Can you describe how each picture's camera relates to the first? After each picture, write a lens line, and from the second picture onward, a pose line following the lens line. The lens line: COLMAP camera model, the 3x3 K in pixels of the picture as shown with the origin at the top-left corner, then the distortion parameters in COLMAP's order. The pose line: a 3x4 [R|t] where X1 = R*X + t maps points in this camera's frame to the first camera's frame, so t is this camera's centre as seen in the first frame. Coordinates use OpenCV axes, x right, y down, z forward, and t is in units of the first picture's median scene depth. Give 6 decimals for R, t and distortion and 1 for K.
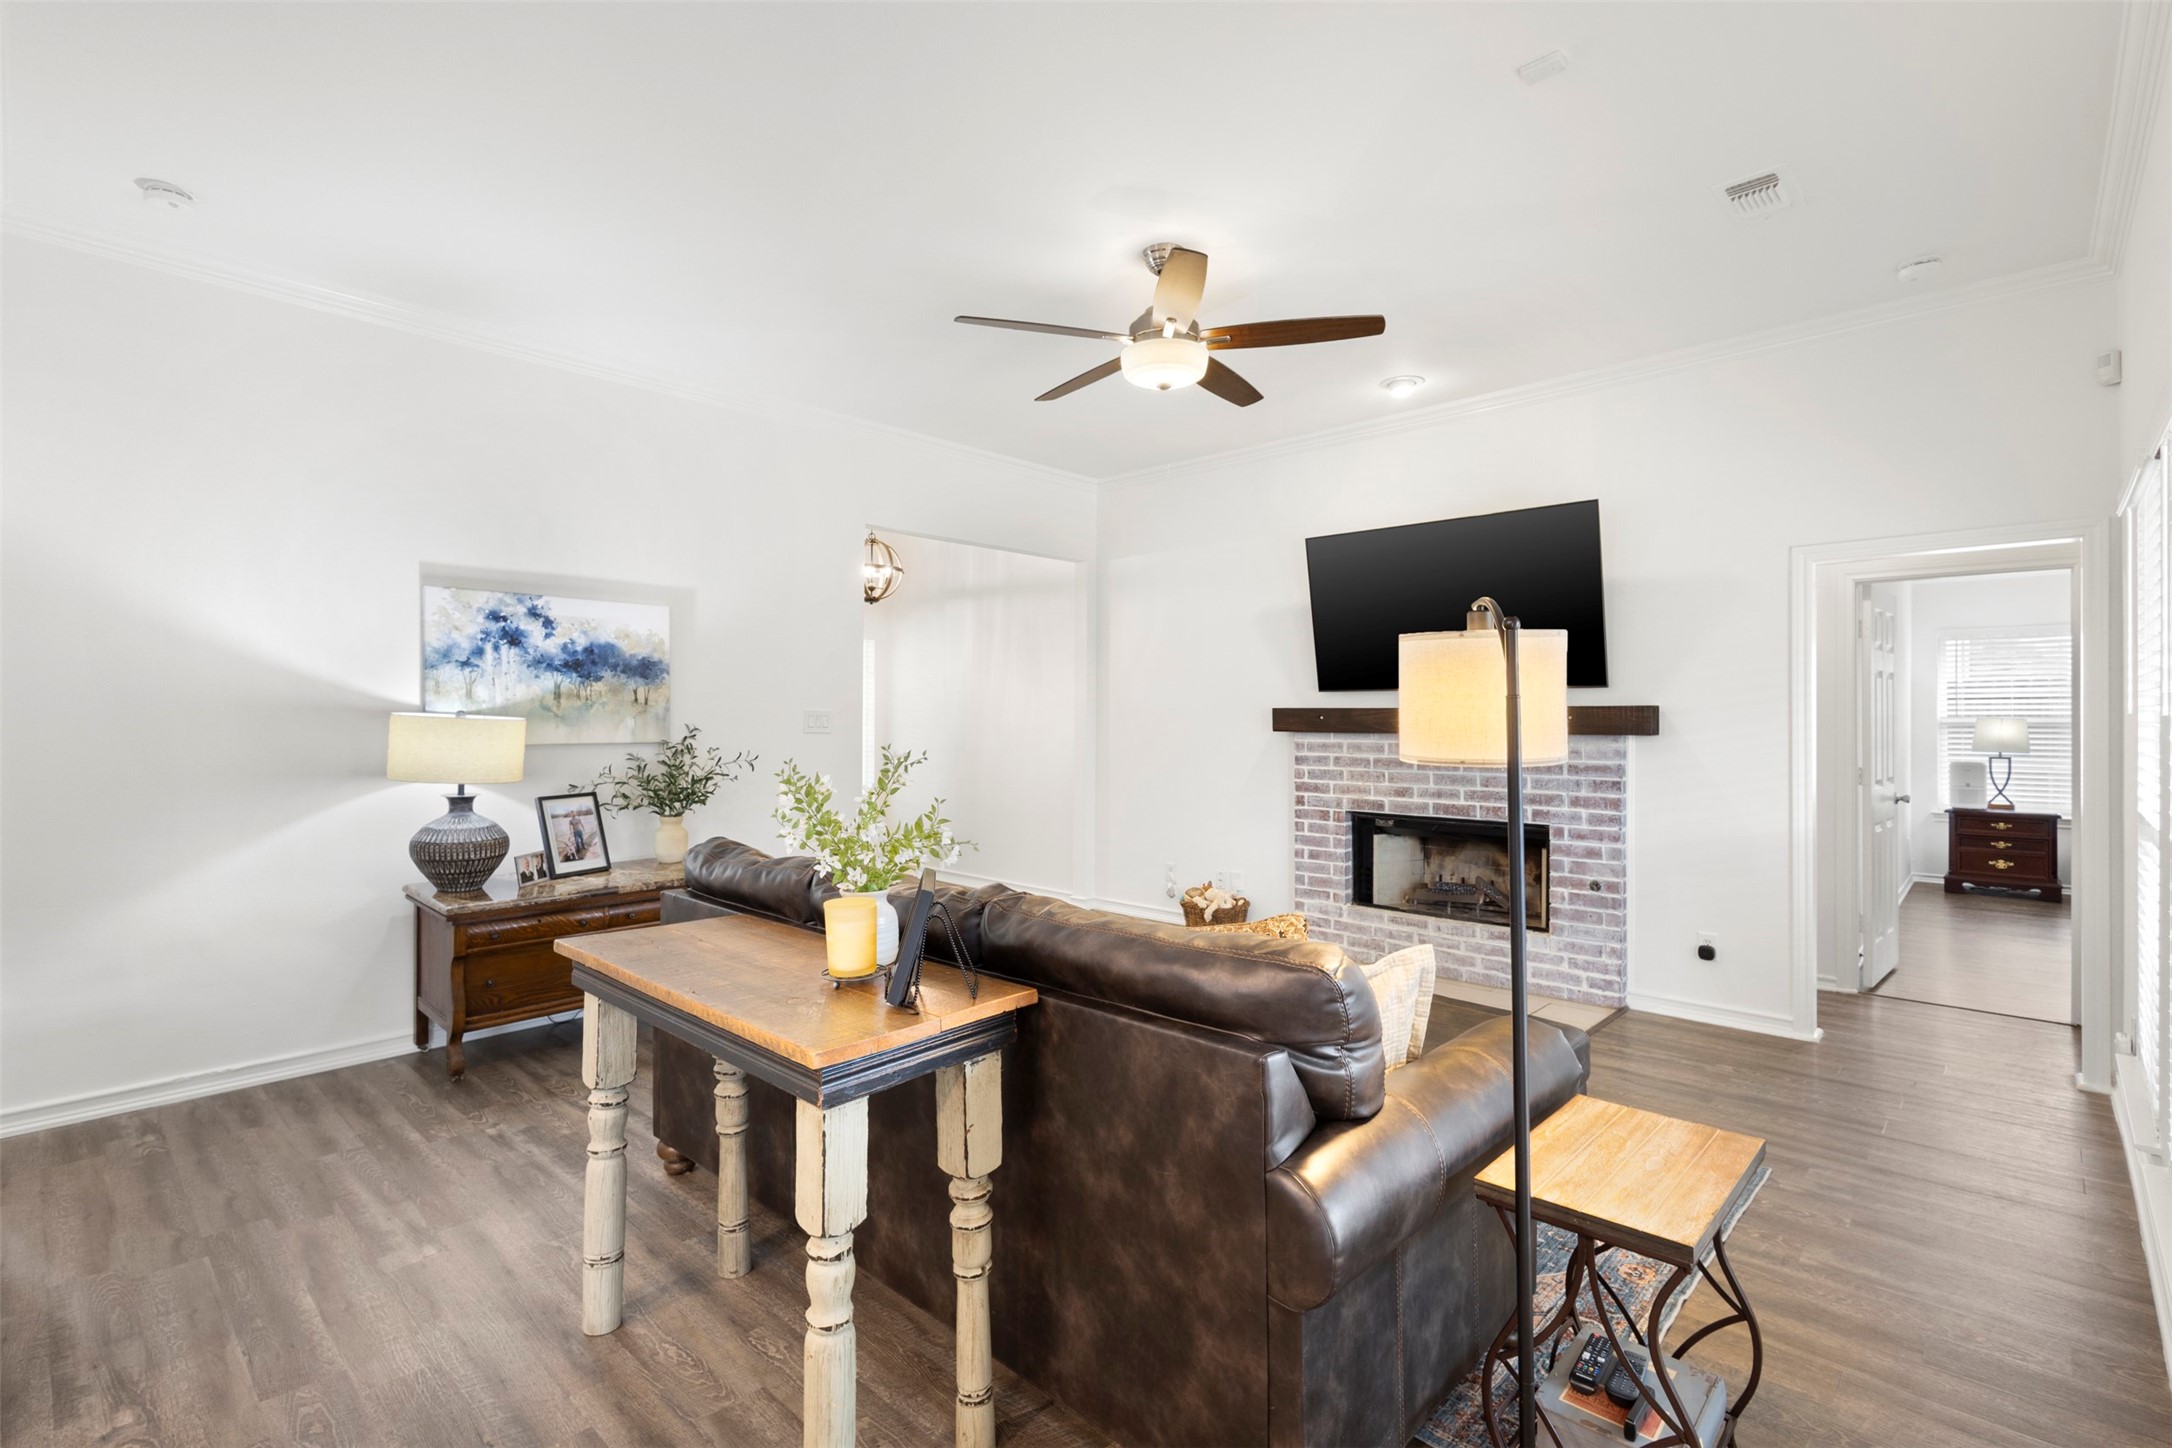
lens RADIAL K [[995.1, 0, 1086.0], [0, 995.1, 724.0], [0, 0, 1]] dist [-0.001315, -0.000154]
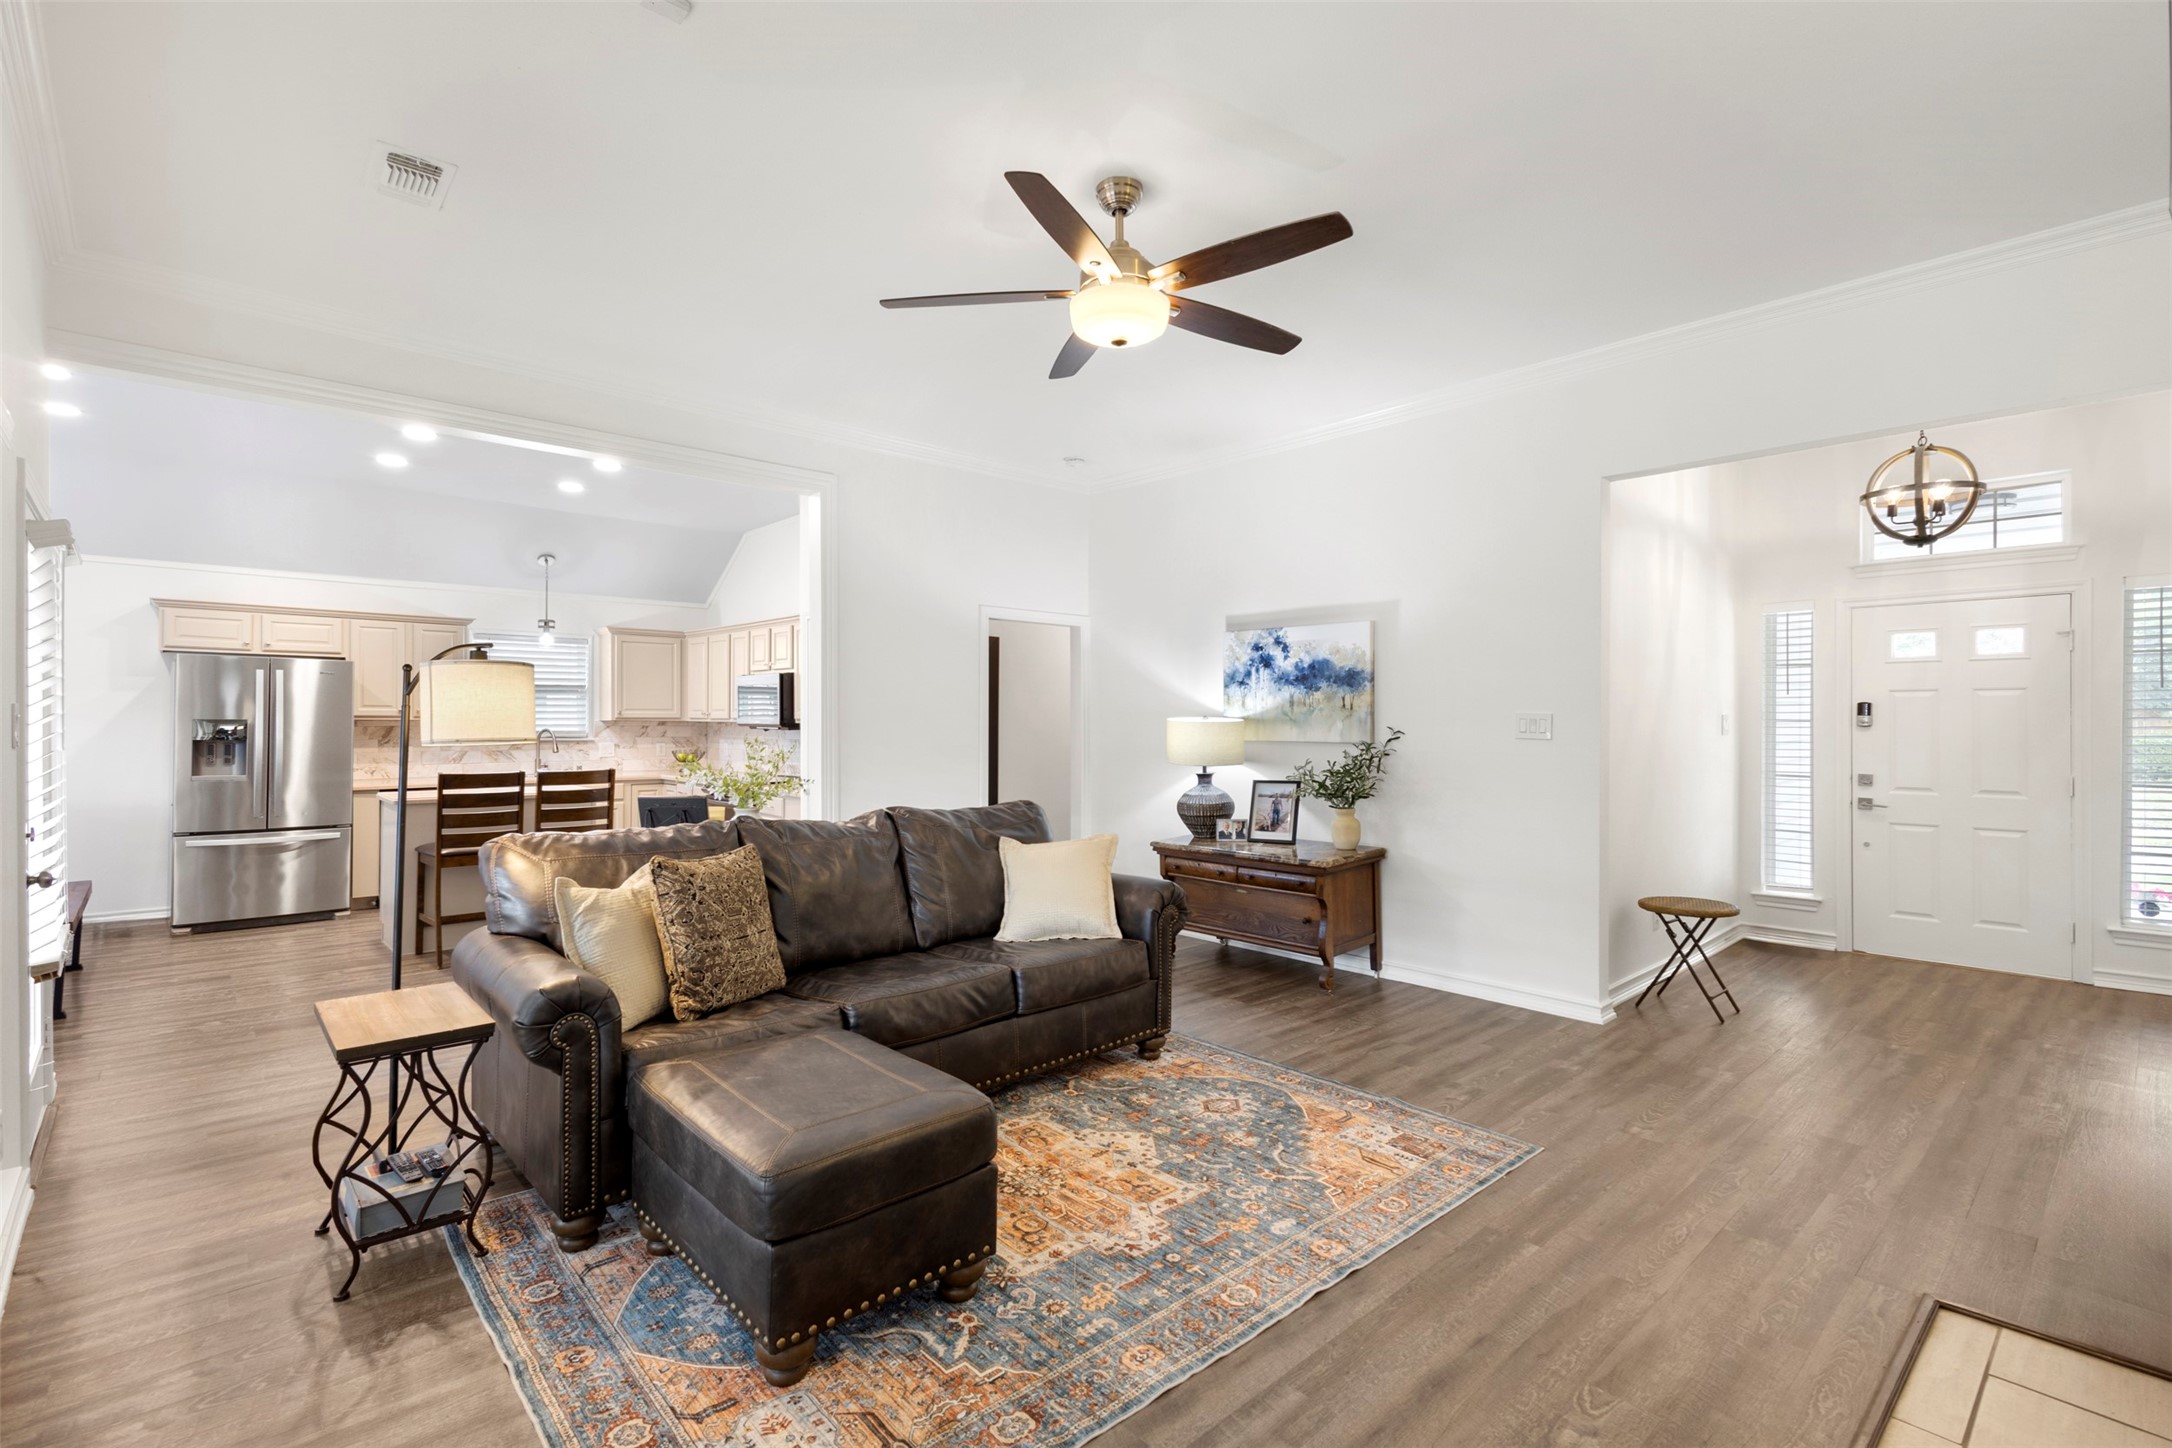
lens RADIAL K [[995.1, 0, 1086.0], [0, 995.1, 724.0], [0, 0, 1]] dist [-0.001315, -0.000154]
pose [[-0.080759, 0.000466, -0.996734, 0.713267], [-0.013116, 0.999913, 0.001530, -0.000811], [0.996647, 0.013197, -0.080746, 0.780343]]
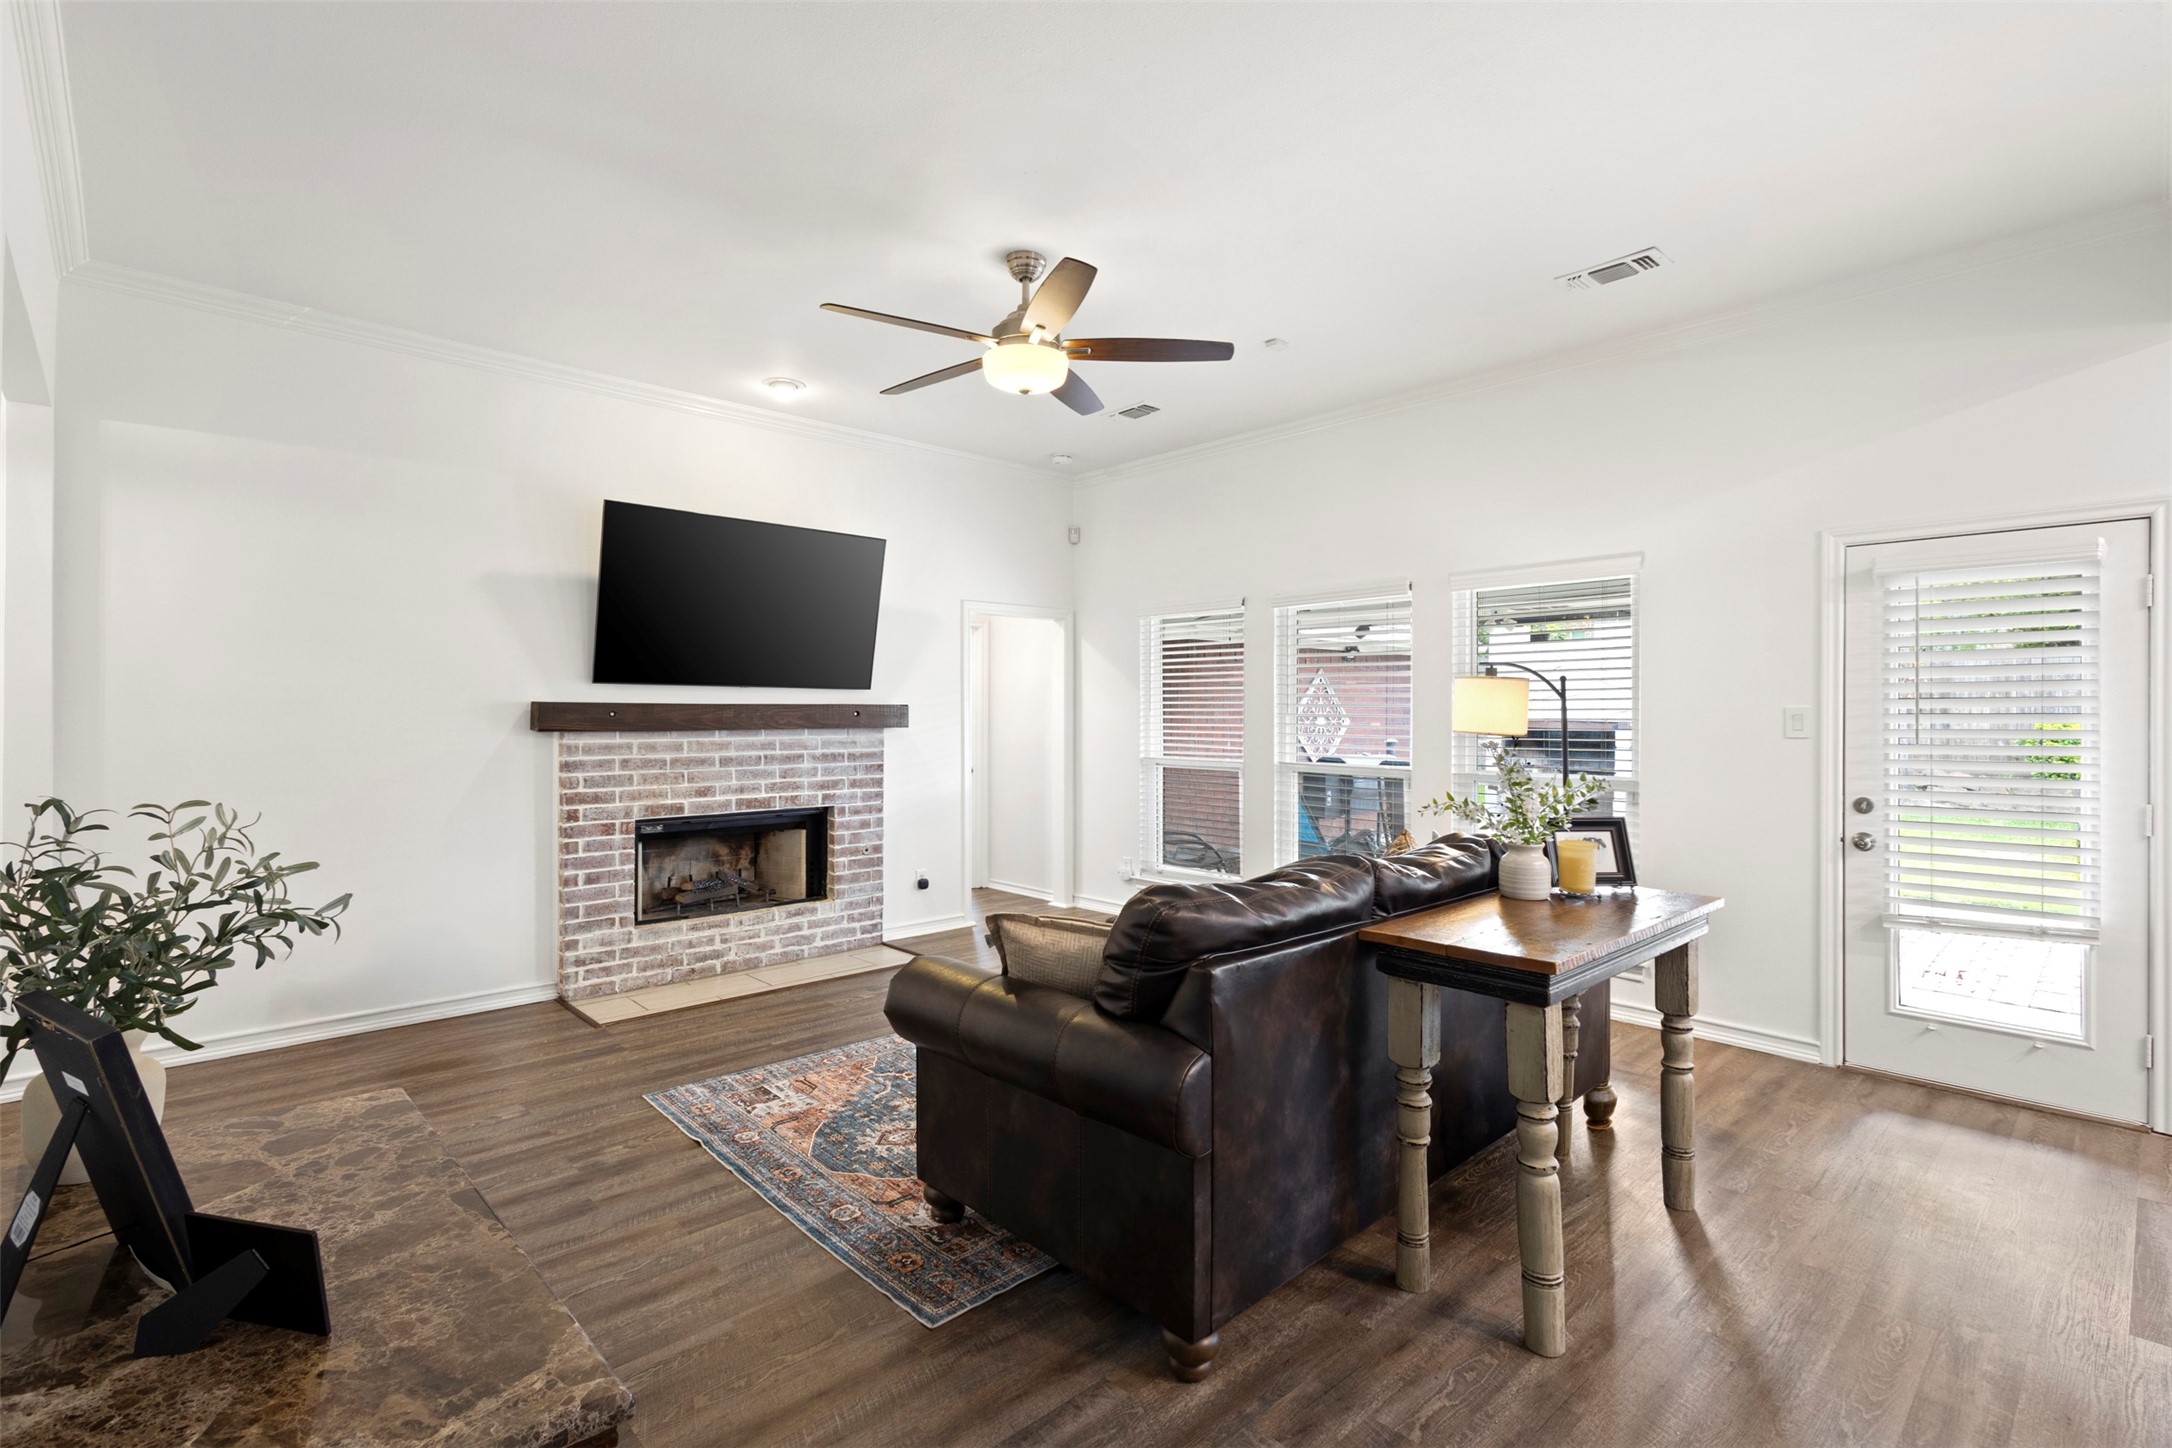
lens RADIAL K [[995.1, 0, 1086.0], [0, 995.1, 724.0], [0, 0, 1]] dist [-0.001315, -0.000154]
pose [[0.068197, -0.011139, 0.997610, -0.702754], [0.007167, 0.999917, 0.010675, -0.004960], [-0.997646, 0.006422, 0.068271, 0.649366]]
